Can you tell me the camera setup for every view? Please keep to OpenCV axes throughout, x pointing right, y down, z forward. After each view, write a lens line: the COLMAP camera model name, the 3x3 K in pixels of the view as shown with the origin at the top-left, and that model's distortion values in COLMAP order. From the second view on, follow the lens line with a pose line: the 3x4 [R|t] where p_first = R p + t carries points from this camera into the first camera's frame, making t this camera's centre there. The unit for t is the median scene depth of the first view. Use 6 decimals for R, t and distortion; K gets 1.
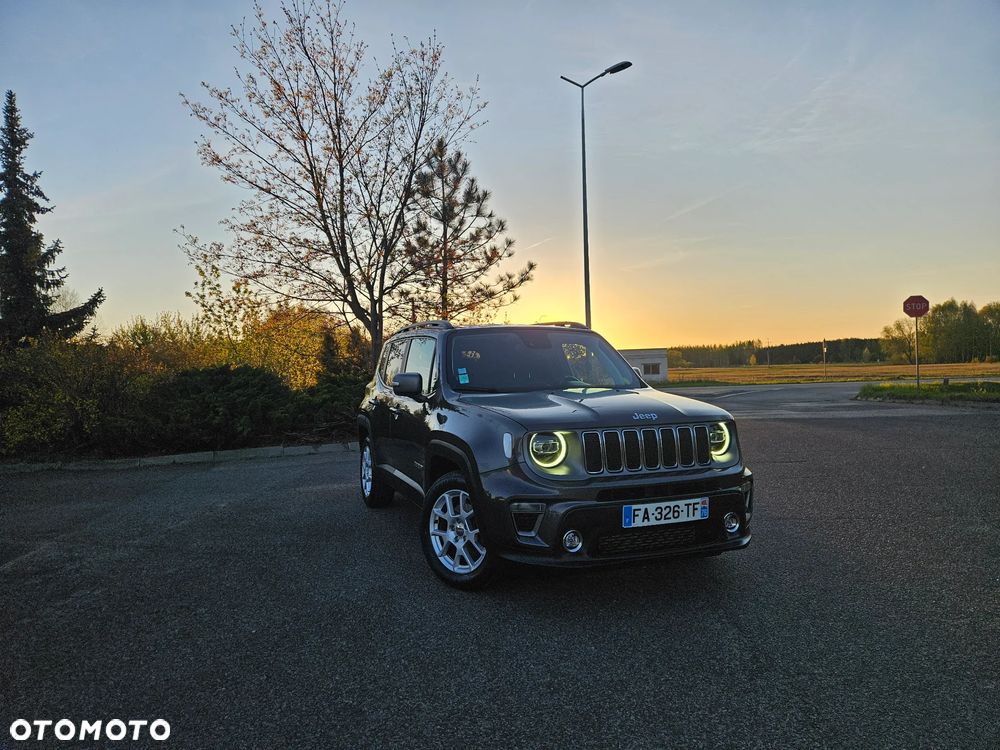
lens RADIAL K [[663.1, 0, 491.4], [0, 663.1, 370.6], [0, 0, 1]] dist [0.084136, -0.074348]
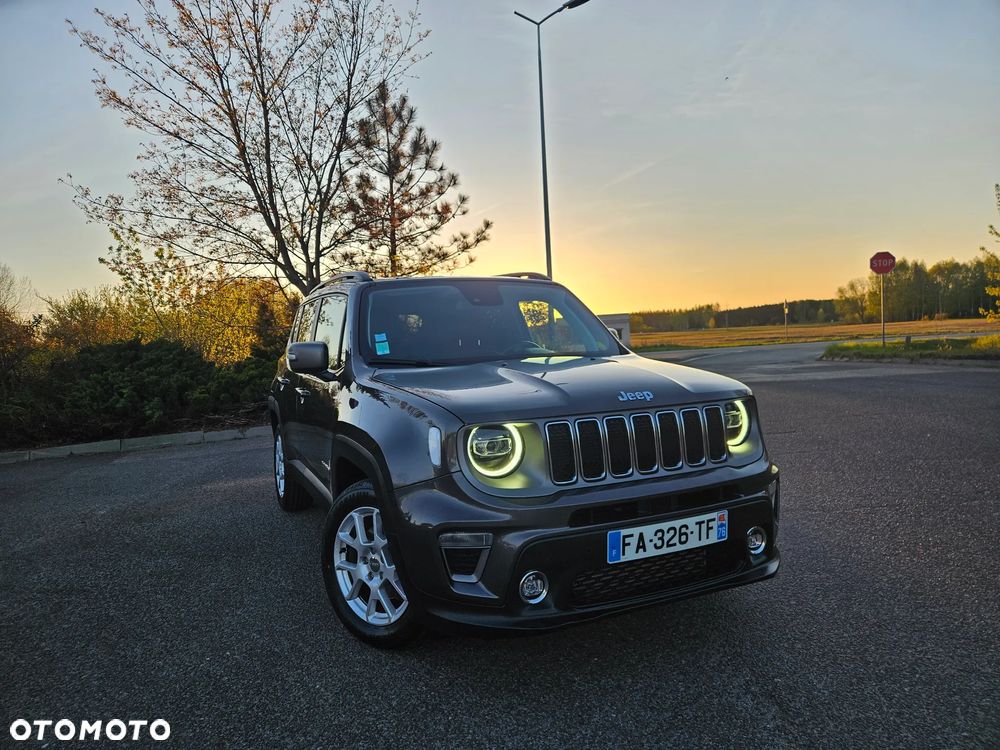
lens RADIAL K [[668.2, 0, 490.1], [0, 668.2, 375.3], [0, 0, 1]] dist [0.074736, -0.066729]
pose [[0.998239, -0.026161, 0.053248, 0.011877], [0.023300, 0.998288, 0.053658, 0.001800], [-0.054560, -0.052322, 0.997139, 0.085043]]
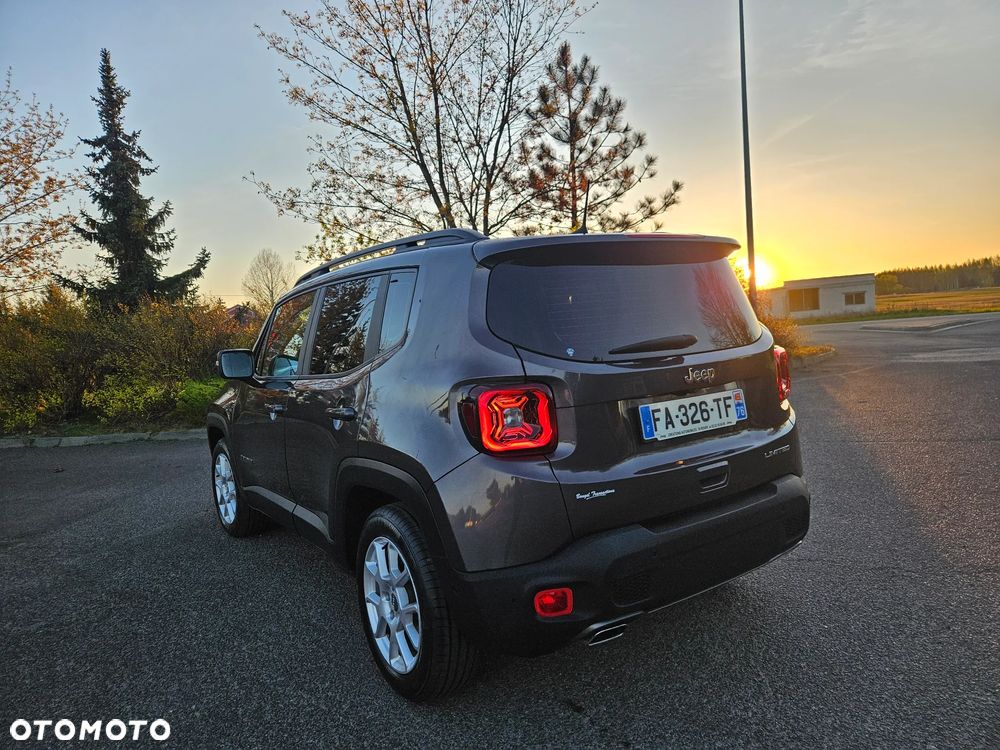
lens RADIAL K [[666.3, 0, 504.2], [0, 666.3, 369.7], [0, 0, 1]] dist [0.079406, -0.073240]
pose [[0.968880, -0.024069, -0.246358, 0.069482], [0.045129, 0.995757, 0.080198, -0.006118], [0.243383, -0.088821, 0.965855, 0.142814]]
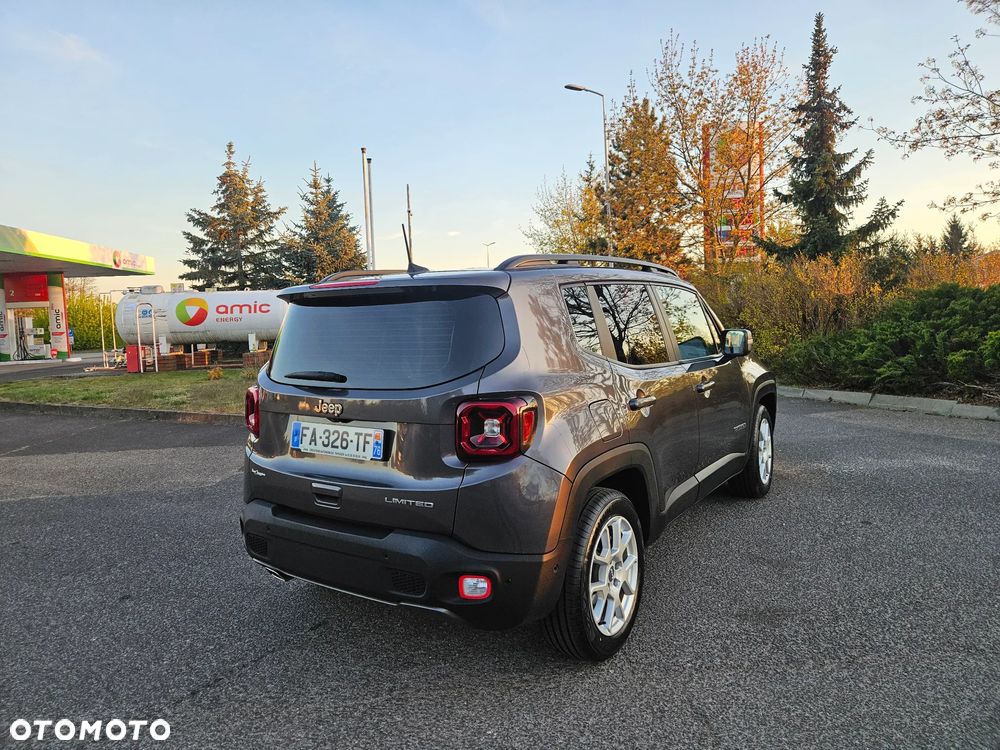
lens RADIAL K [[666.3, 0, 504.2], [0, 666.3, 369.7], [0, 0, 1]] dist [0.079406, -0.073240]
pose [[0.130351, 0.114383, -0.984848, 0.271068], [0.039840, 0.991916, 0.120477, -0.021163], [0.990667, -0.054940, 0.124740, 0.343109]]
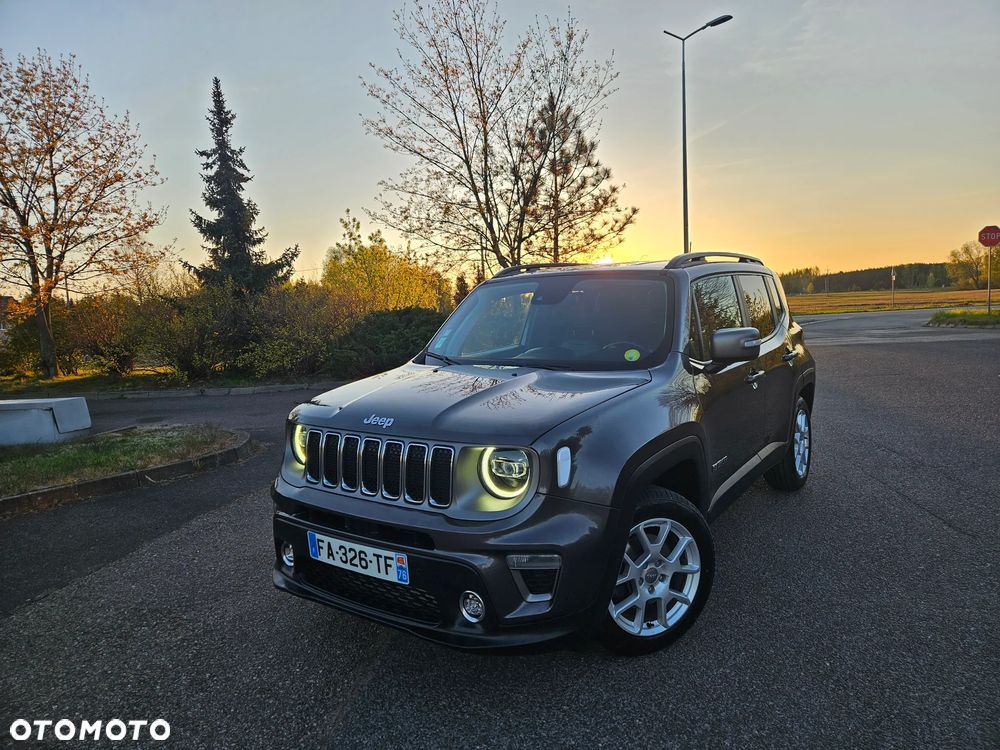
lens RADIAL K [[666.3, 0, 504.2], [0, 666.3, 369.7], [0, 0, 1]] dist [0.079406, -0.073240]
pose [[0.998593, -0.013573, -0.051269, -0.136698], [0.018429, 0.995263, 0.095462, -0.005841], [0.049731, -0.096272, 0.994112, -0.191978]]
